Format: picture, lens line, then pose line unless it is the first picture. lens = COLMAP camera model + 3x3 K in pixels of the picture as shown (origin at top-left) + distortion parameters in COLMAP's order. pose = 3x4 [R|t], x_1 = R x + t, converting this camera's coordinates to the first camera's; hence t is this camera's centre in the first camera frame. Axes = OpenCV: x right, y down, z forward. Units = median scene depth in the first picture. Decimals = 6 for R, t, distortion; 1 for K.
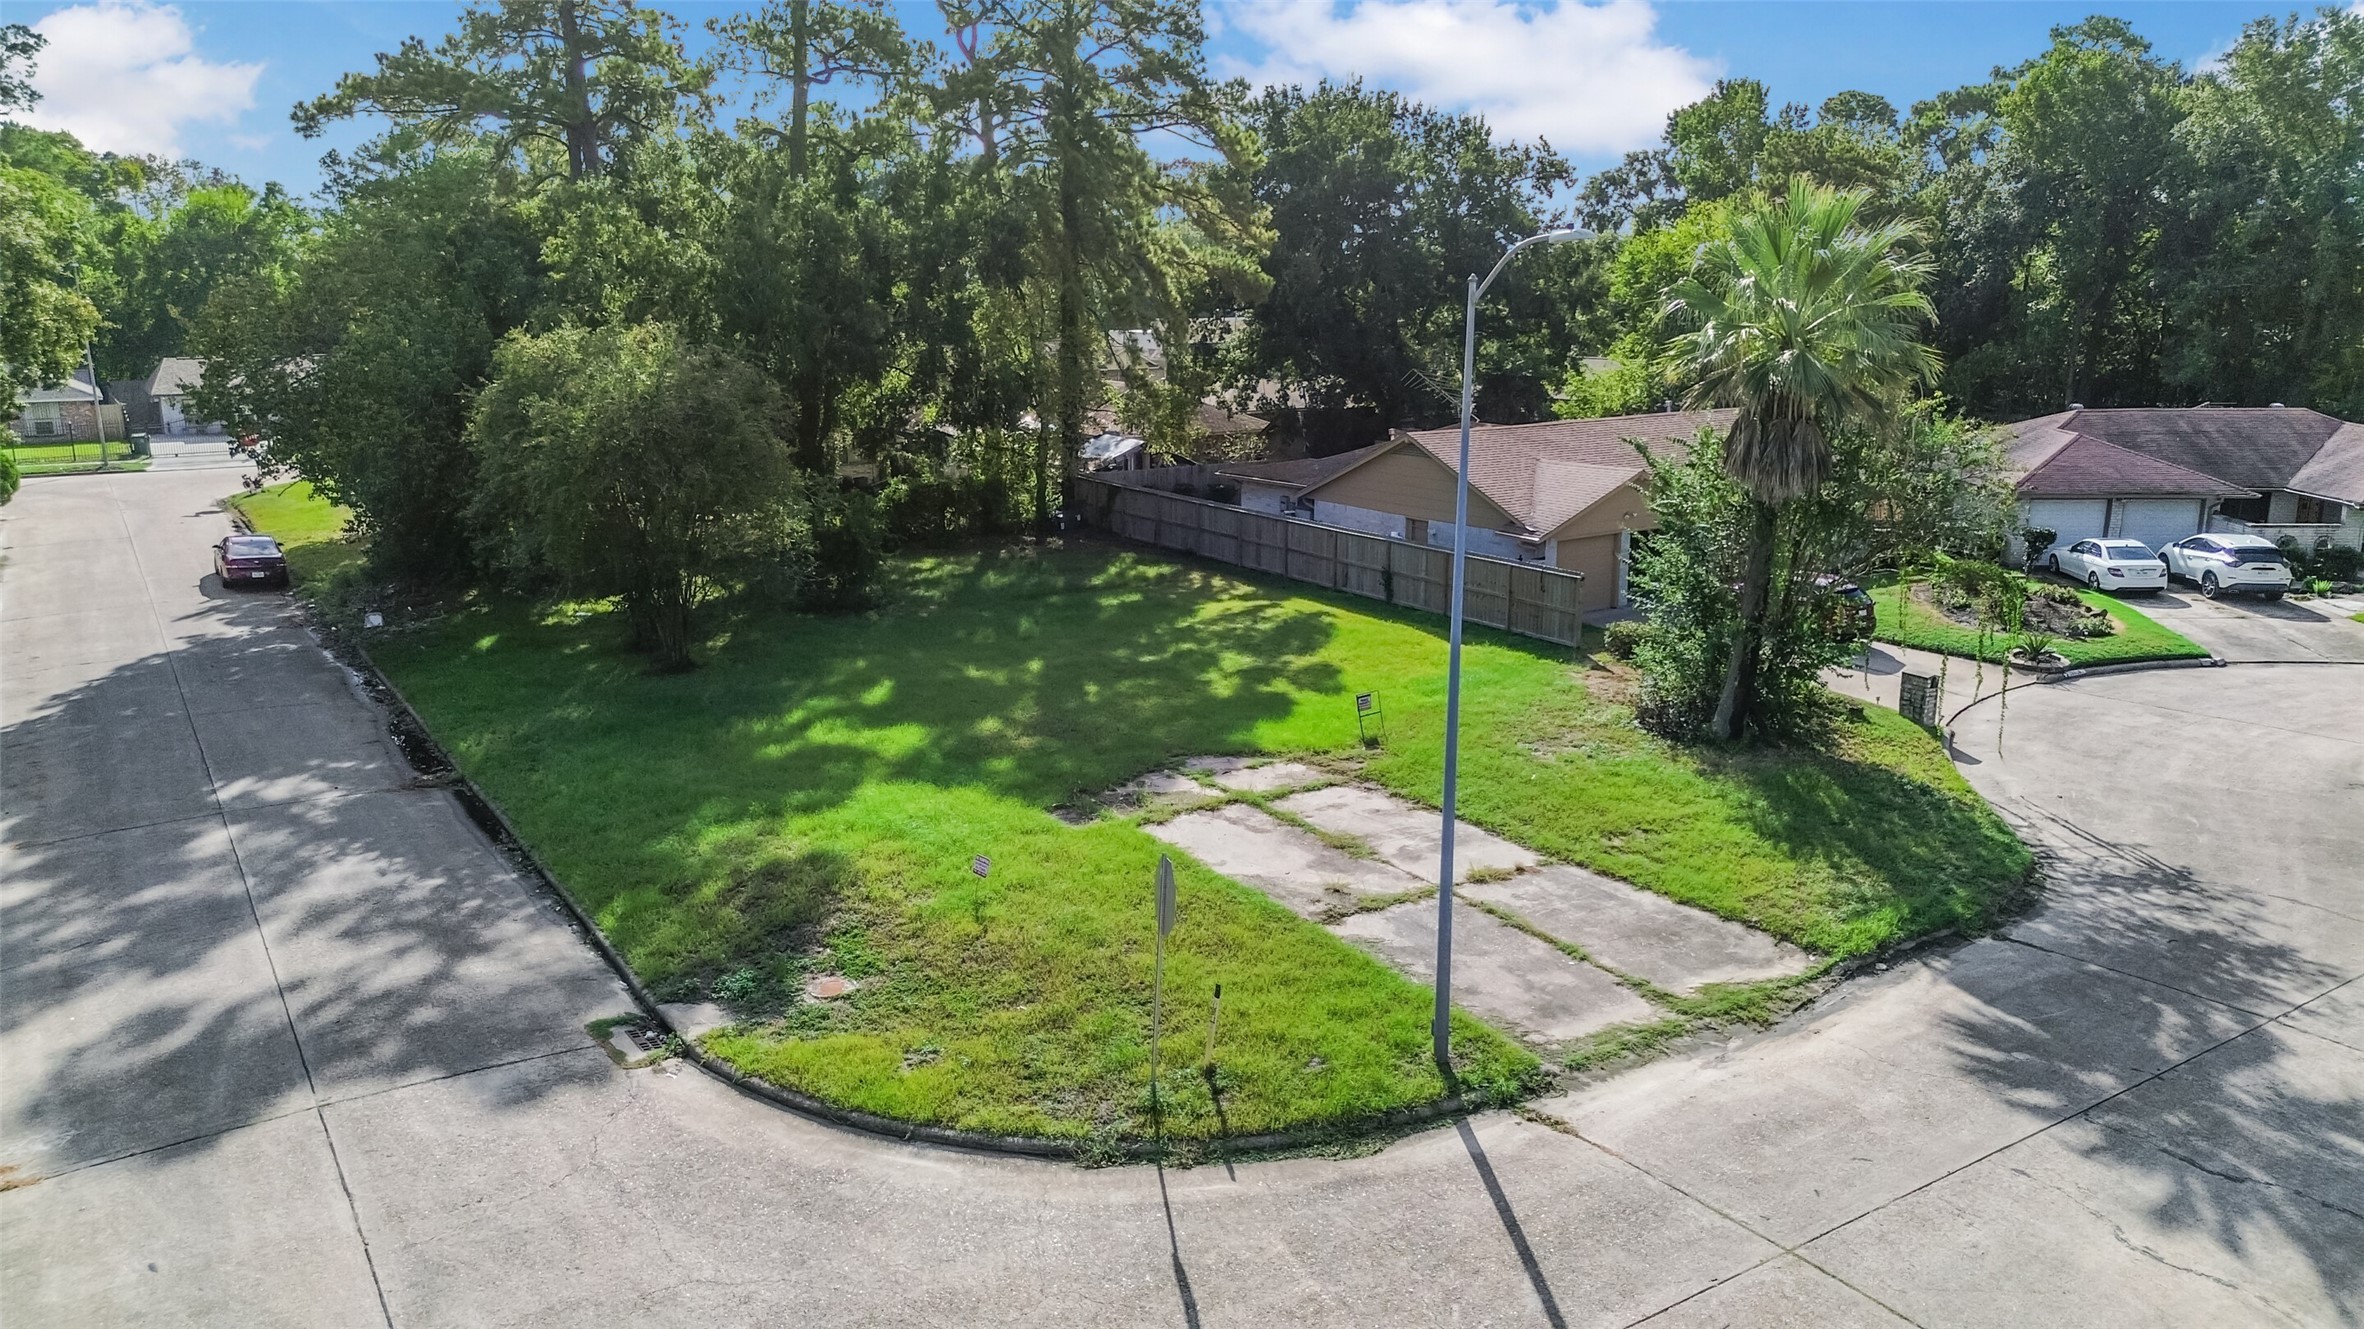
lens RADIAL K [[1673.2, 0, 1175.0], [0, 1673.2, 660.0], [0, 0, 1]] dist [0.042582, -0.019765]
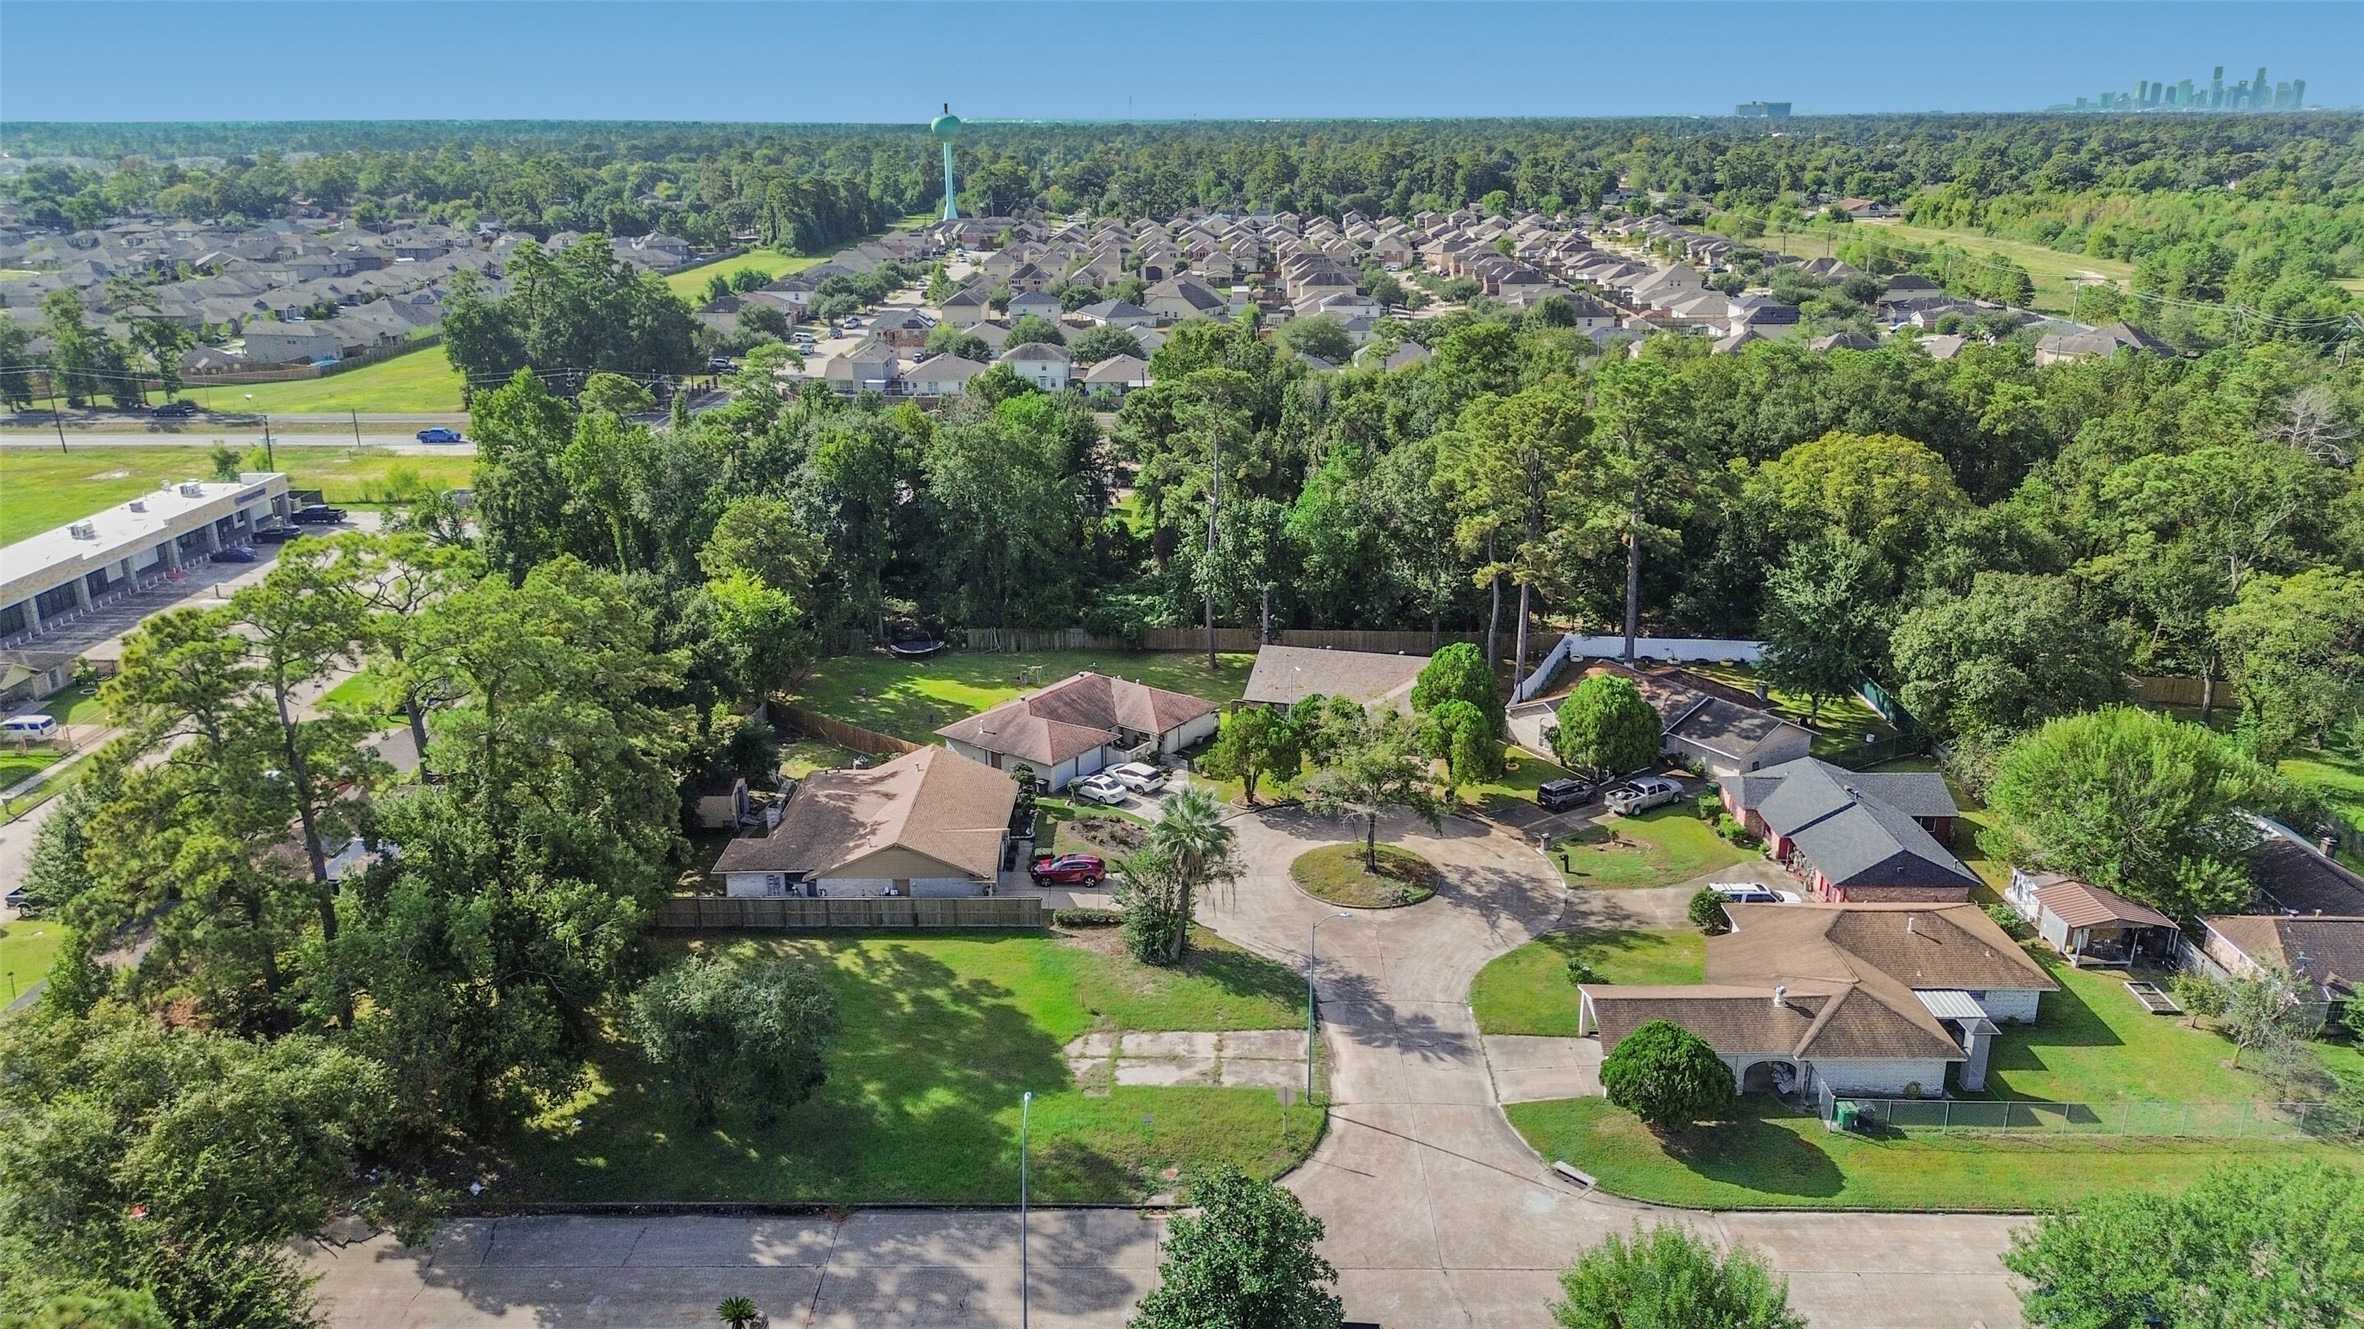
lens RADIAL K [[1673.2, 0, 1165.4], [0, 1673.2, 669.9], [0, 0, 1]] dist [0.042582, -0.019765]
pose [[0.546112, -0.247339, 0.800366, -2.058632], [0.173531, 0.968096, 0.180768, -1.064579], [-0.819542, 0.040169, 0.571610, -0.696494]]
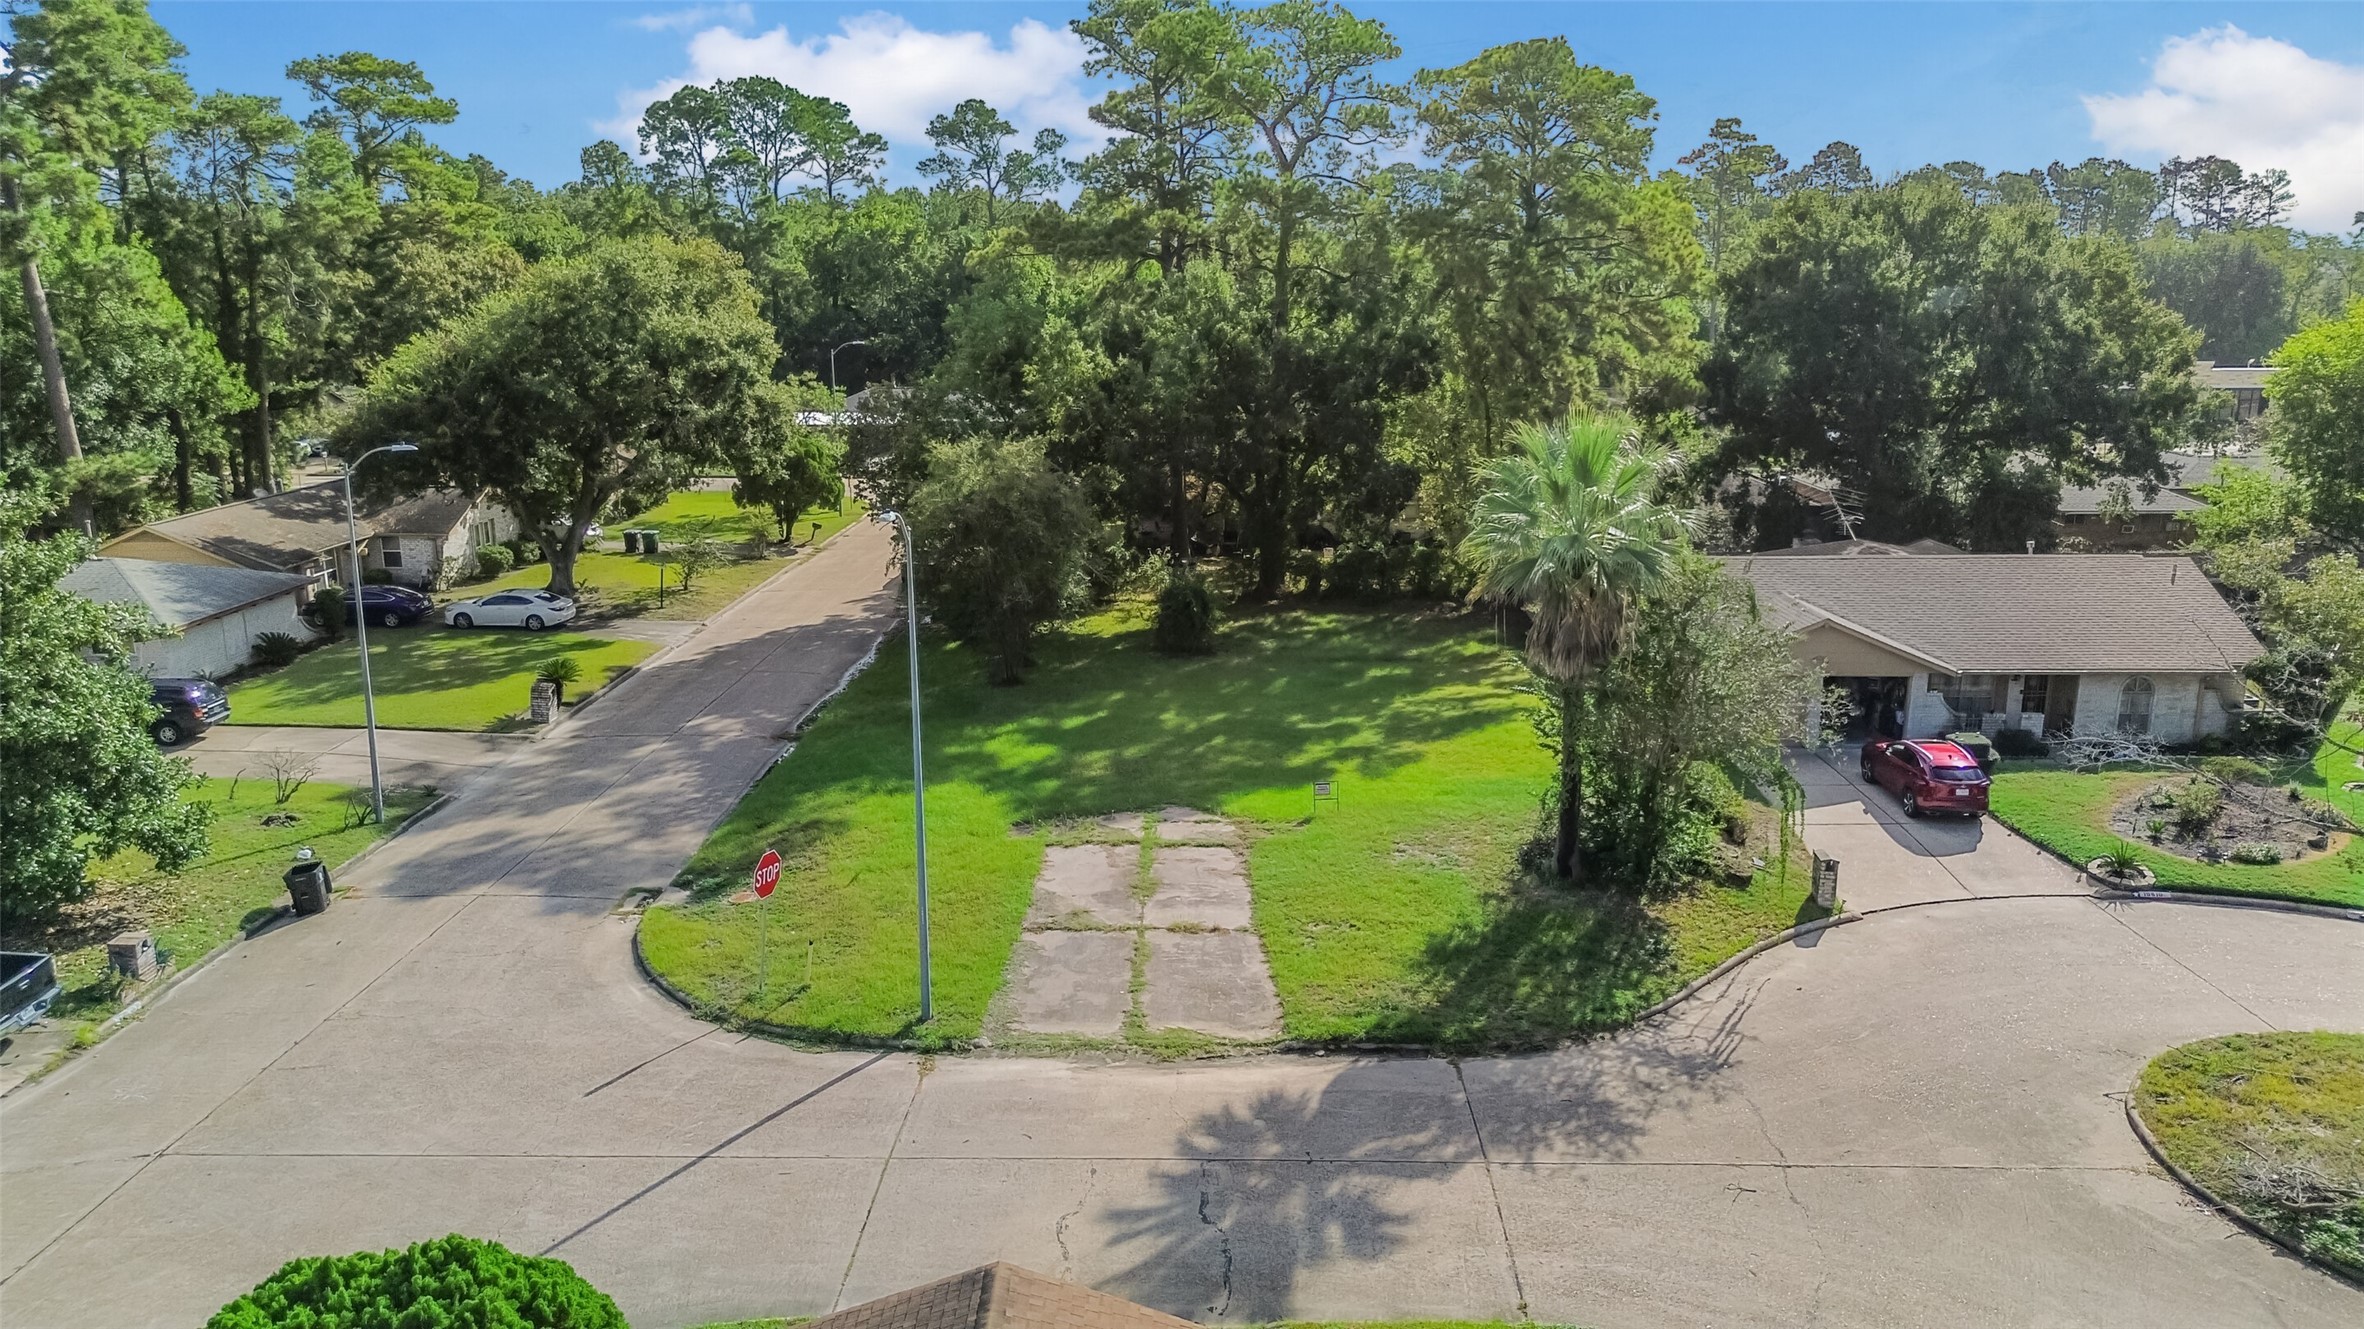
lens RADIAL K [[1673.2, 0, 1162.6], [0, 1673.2, 659.7], [0, 0, 1]] dist [0.042582, -0.019765]
pose [[0.819290, 0.130005, -0.558447, 0.836729], [-0.125941, 0.990974, 0.045930, -0.134080], [0.559378, 0.032702, 0.828268, -0.116527]]
